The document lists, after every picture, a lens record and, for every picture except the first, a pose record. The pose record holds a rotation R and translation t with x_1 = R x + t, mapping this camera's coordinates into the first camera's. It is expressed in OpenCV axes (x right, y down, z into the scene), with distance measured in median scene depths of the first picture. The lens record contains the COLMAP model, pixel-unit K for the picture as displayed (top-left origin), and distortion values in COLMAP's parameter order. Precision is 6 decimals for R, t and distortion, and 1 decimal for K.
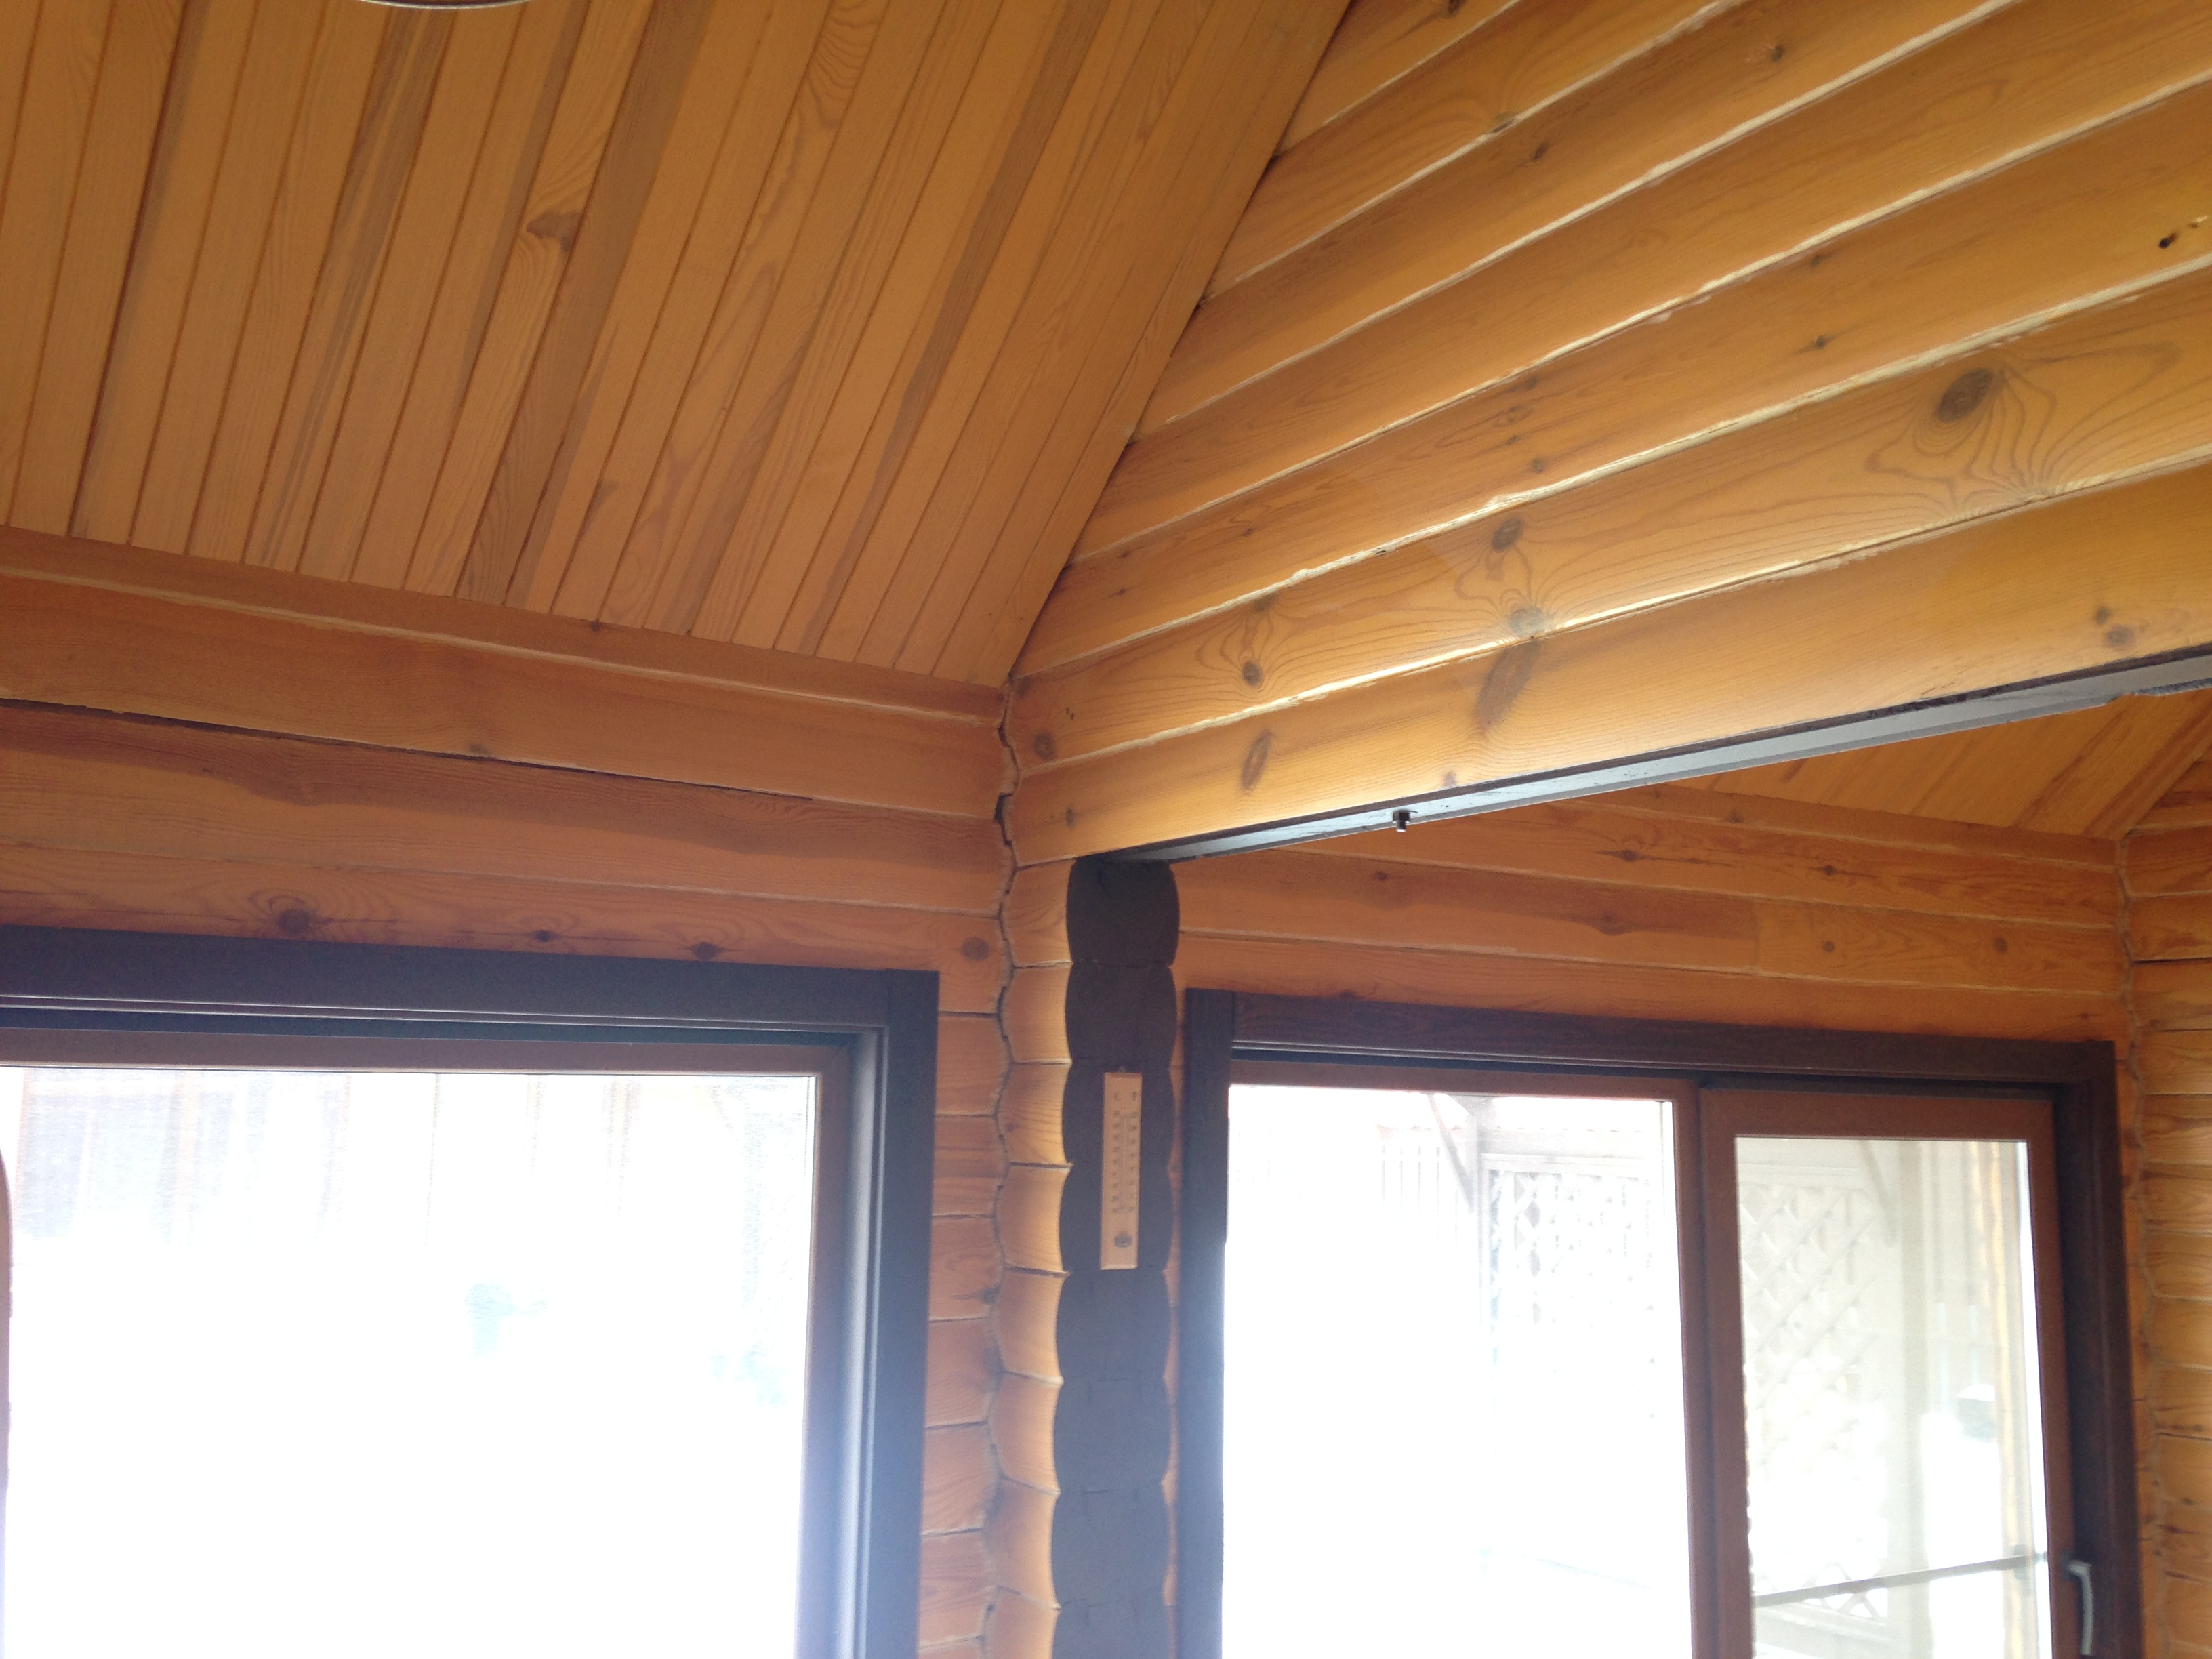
lens RADIAL K [[1995.1, 0, 1119.4], [0, 1995.1, 834.6], [0, 0, 1]] dist [0.165218, -0.239609]
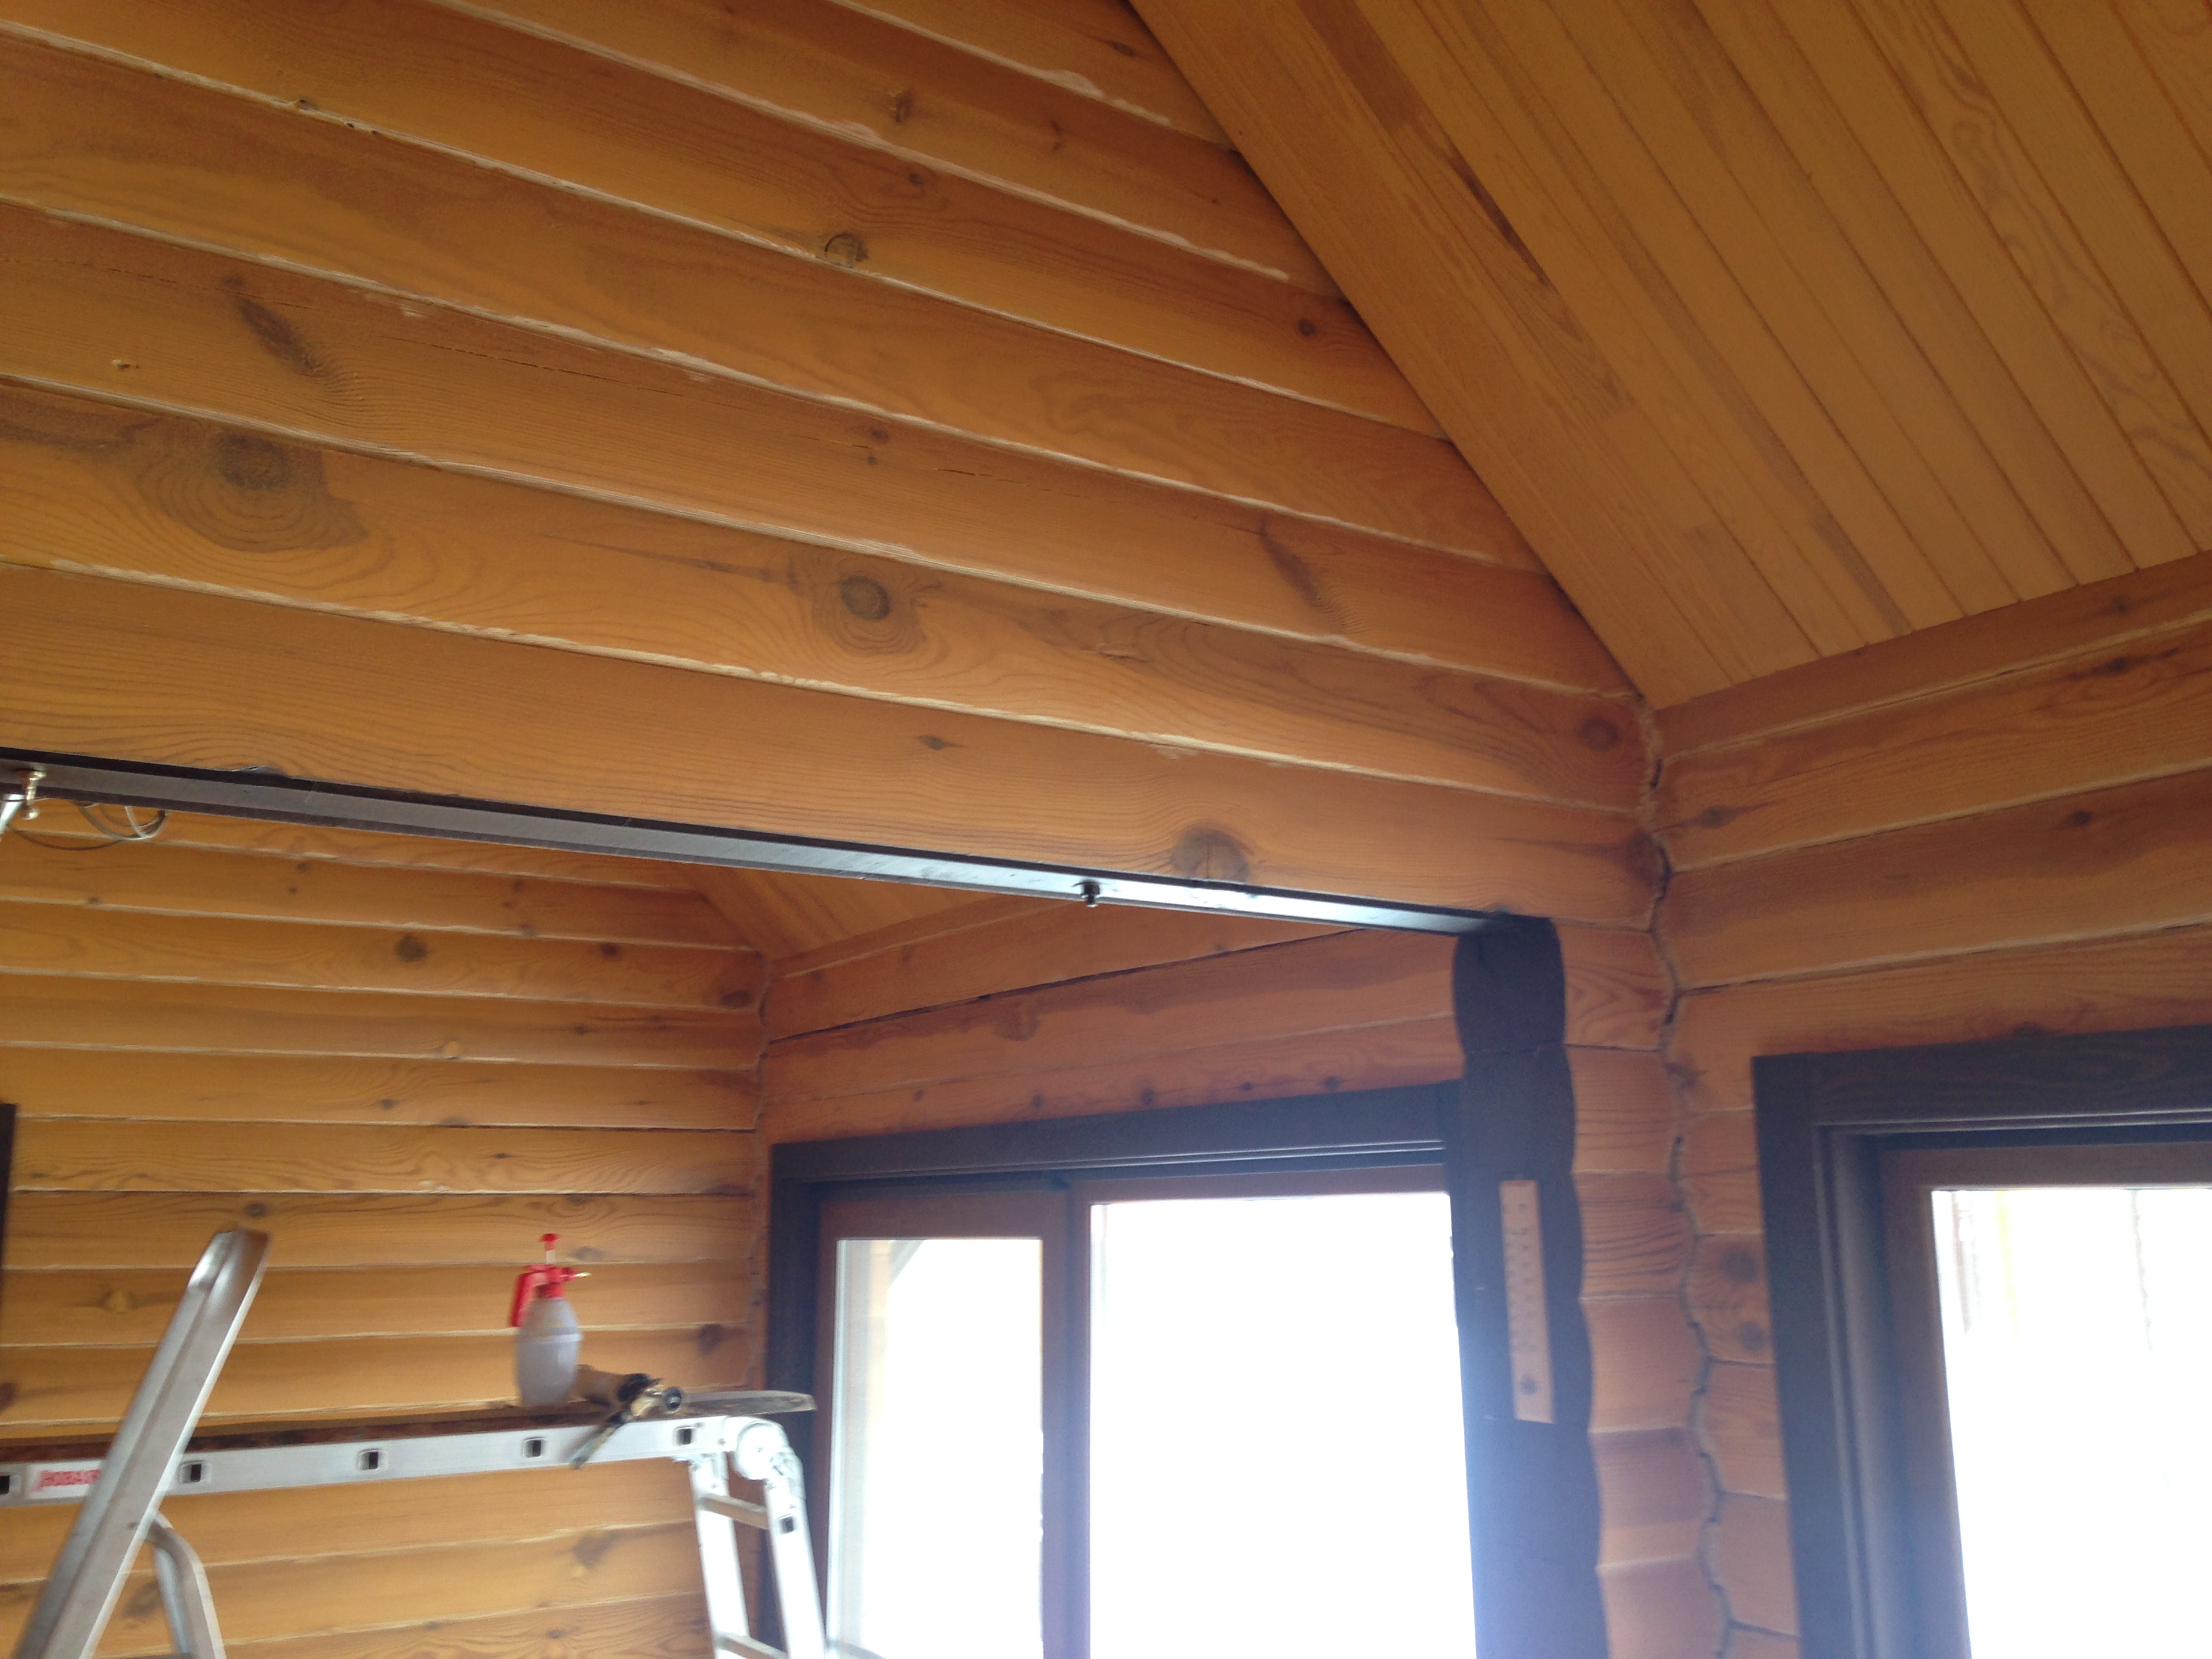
lens RADIAL K [[1911.7, 0, 1110.2], [0, 1911.7, 862.3], [0, 0, 1]] dist [0.147700, -0.241962]
pose [[-0.011407, -0.196259, -0.980486, 0.533980], [0.144538, 0.969928, -0.195827, 0.080215], [0.989433, -0.143952, 0.017303, 0.545320]]
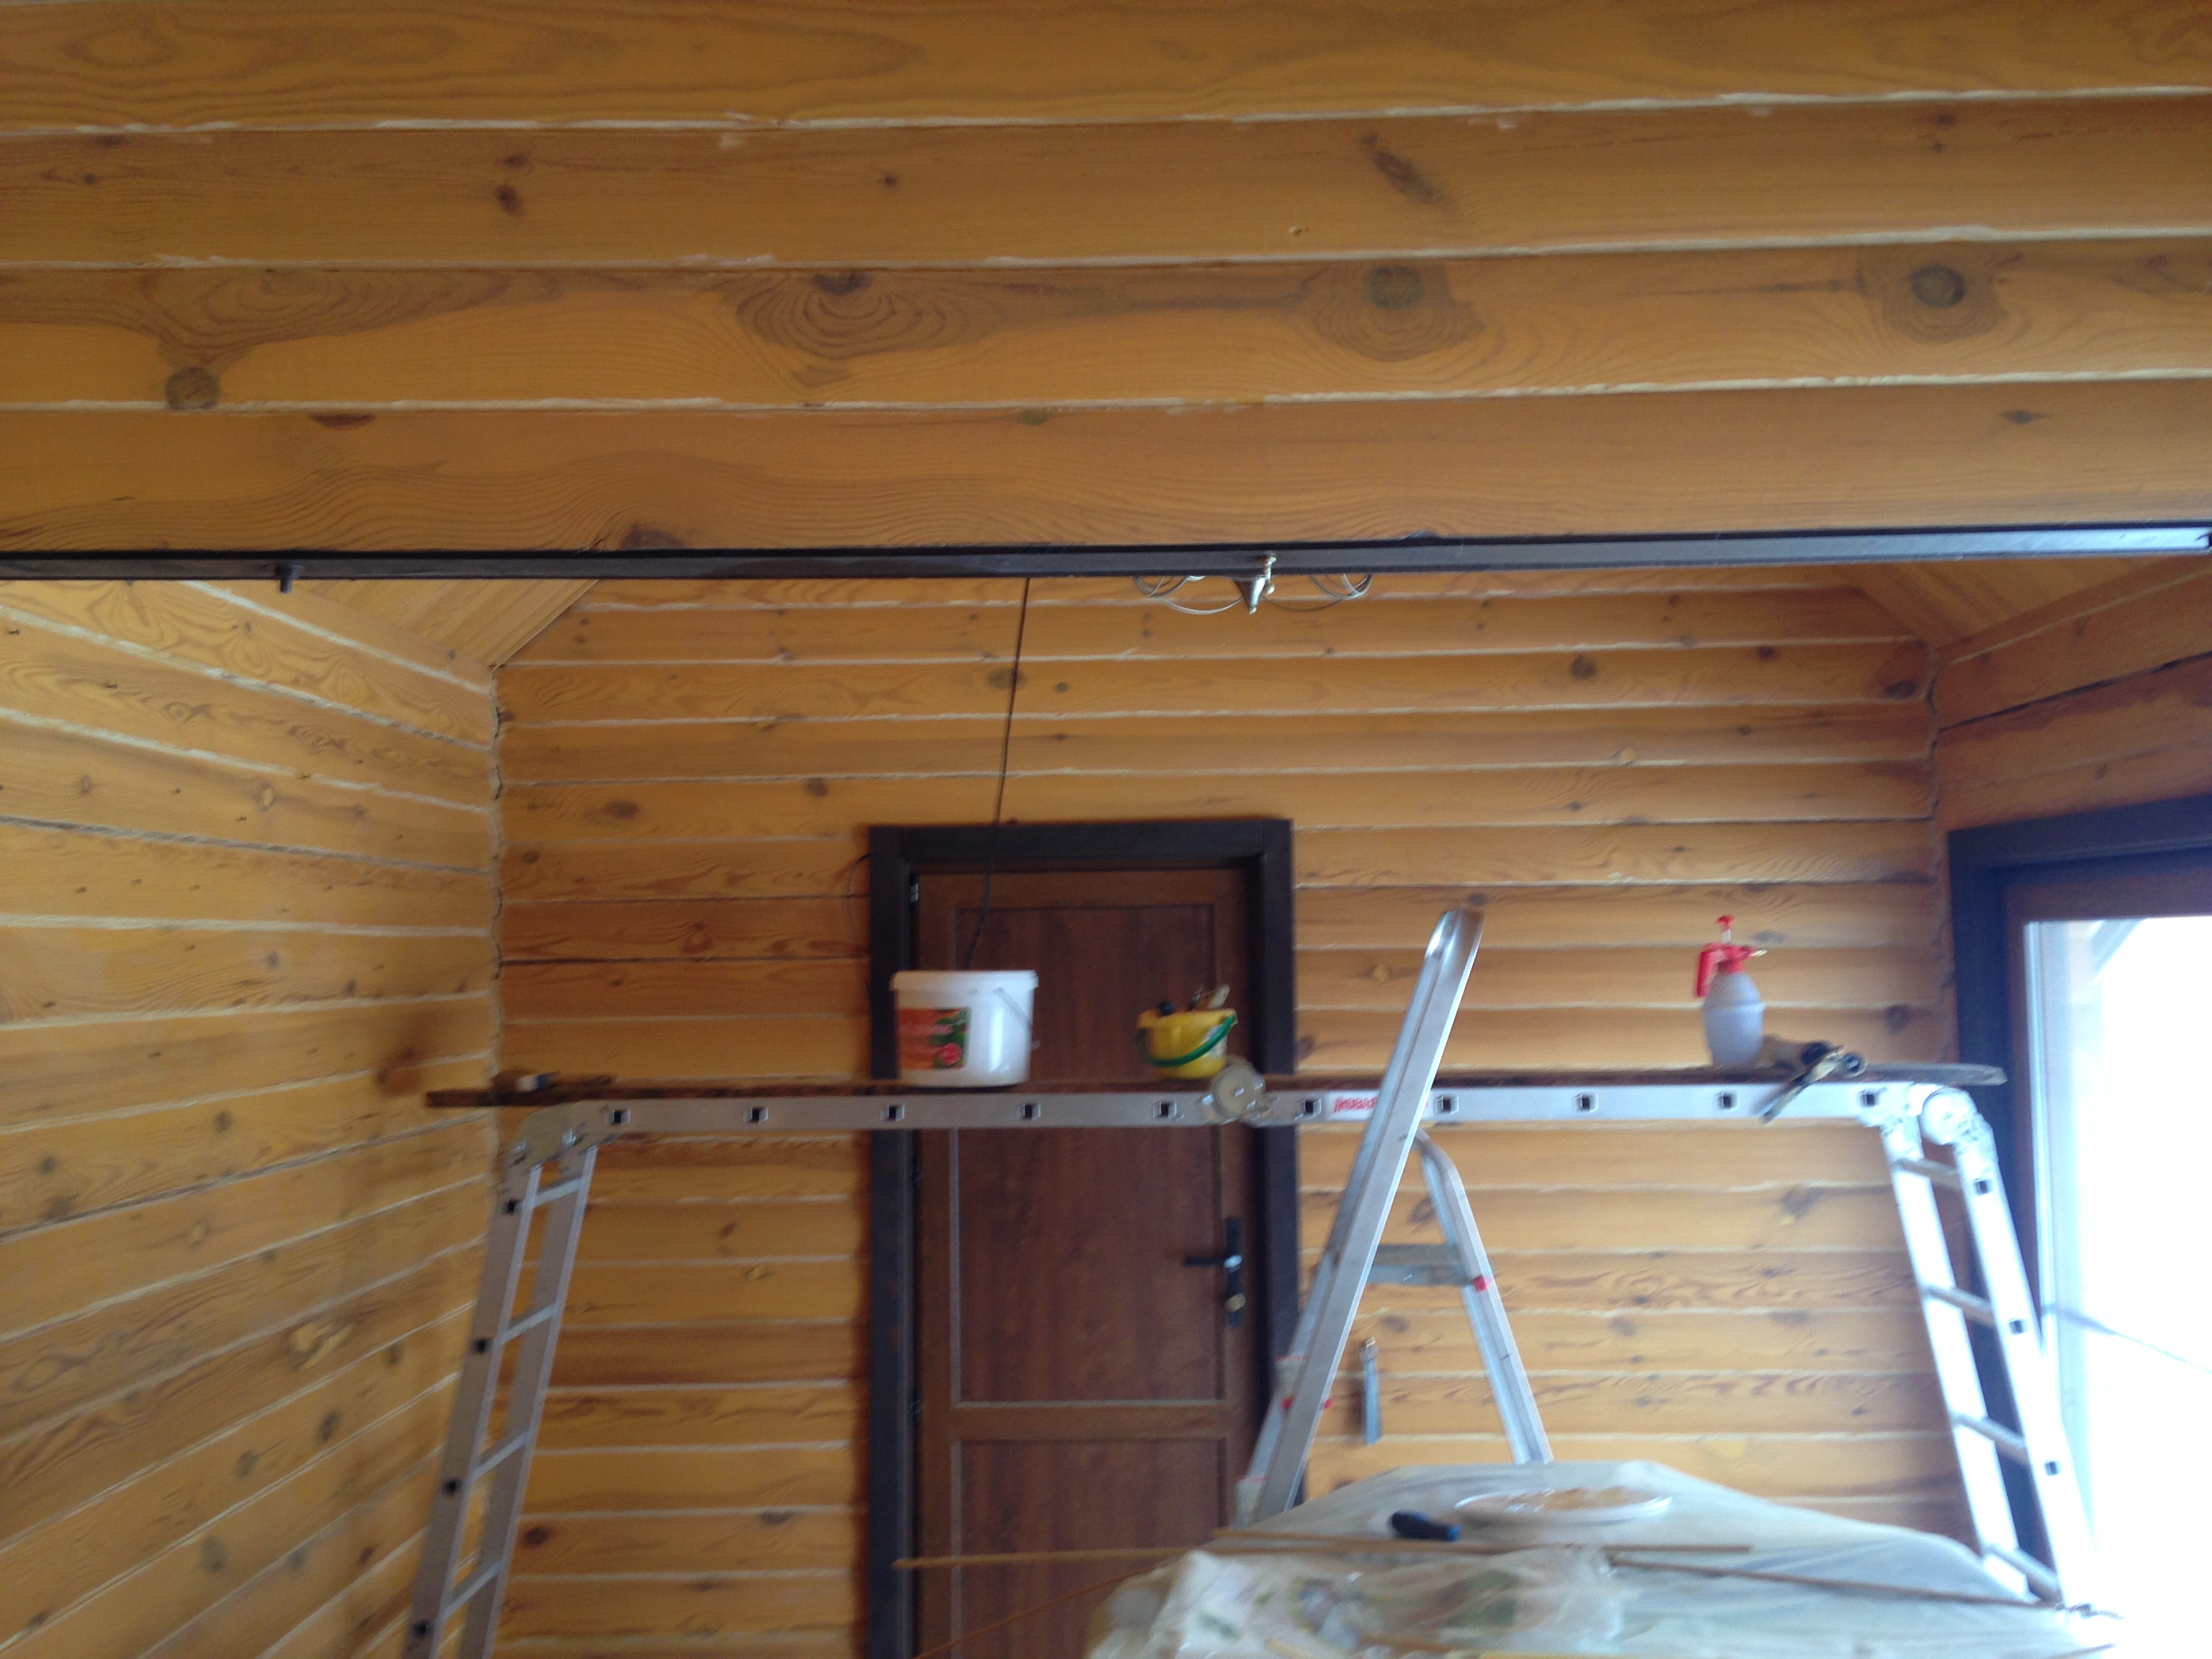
lens RADIAL K [[1995.1, 0, 1119.4], [0, 1995.1, 834.6], [0, 0, 1]] dist [0.165218, -0.239609]
pose [[-0.573491, -0.054808, -0.817376, 0.618034], [0.121072, 0.981132, -0.150735, 0.104987], [0.810216, -0.185406, -0.556035, 0.596209]]
